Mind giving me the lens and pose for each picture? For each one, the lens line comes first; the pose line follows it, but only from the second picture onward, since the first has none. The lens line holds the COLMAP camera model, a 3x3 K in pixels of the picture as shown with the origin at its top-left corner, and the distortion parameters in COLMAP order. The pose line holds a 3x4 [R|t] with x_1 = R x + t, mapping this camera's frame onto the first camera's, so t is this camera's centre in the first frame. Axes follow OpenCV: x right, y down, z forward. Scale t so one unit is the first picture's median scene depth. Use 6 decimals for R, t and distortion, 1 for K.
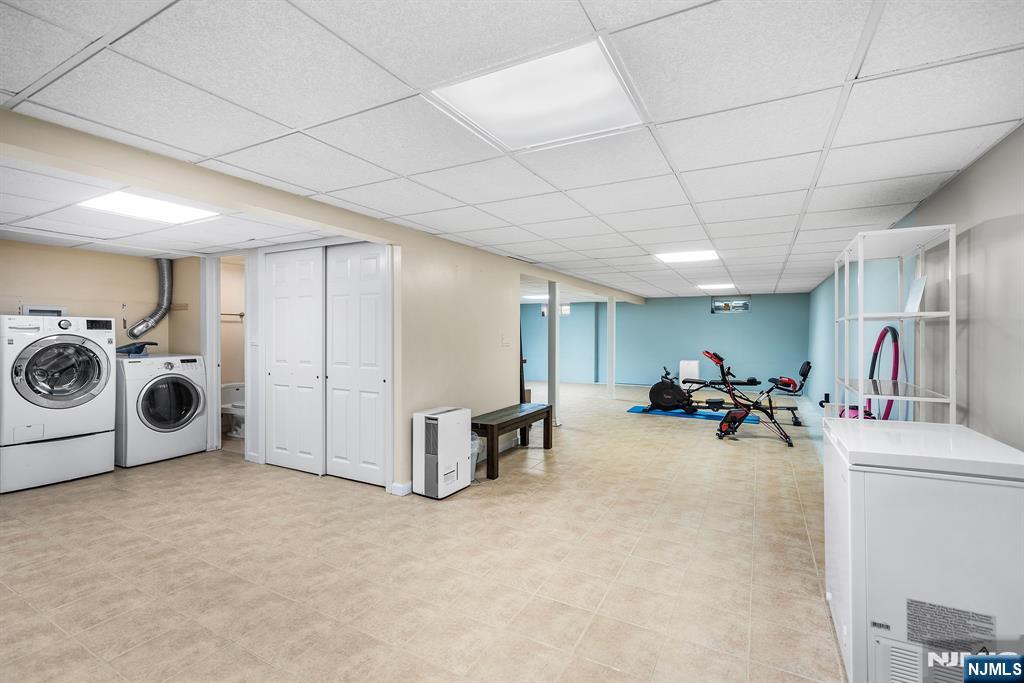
lens RADIAL K [[457.1, 0, 507.1], [0, 457.1, 340.4], [0, 0, 1]] dist [-0.001571, -0.000084]
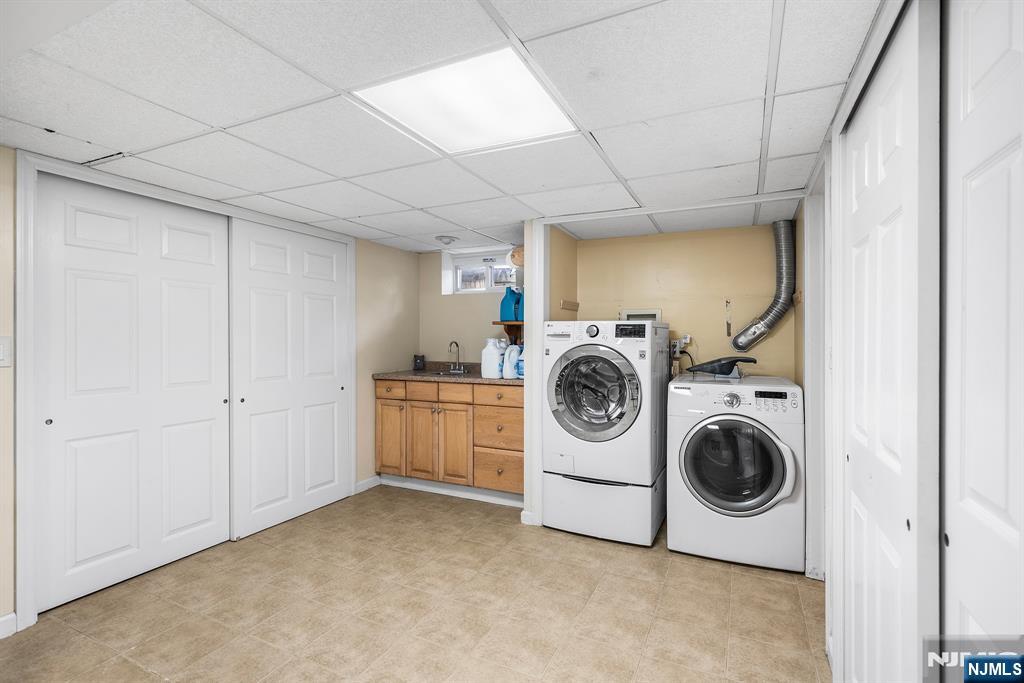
lens RADIAL K [[476.1, 0, 512.0], [0, 476.1, 341.5], [0, 0, 1]] dist [0.001280, -0.000004]
pose [[0.050715, 0.002175, -0.998711, -0.193489], [-0.021371, 0.999771, 0.001092, -0.015929], [0.998484, 0.021288, 0.050750, 0.861883]]
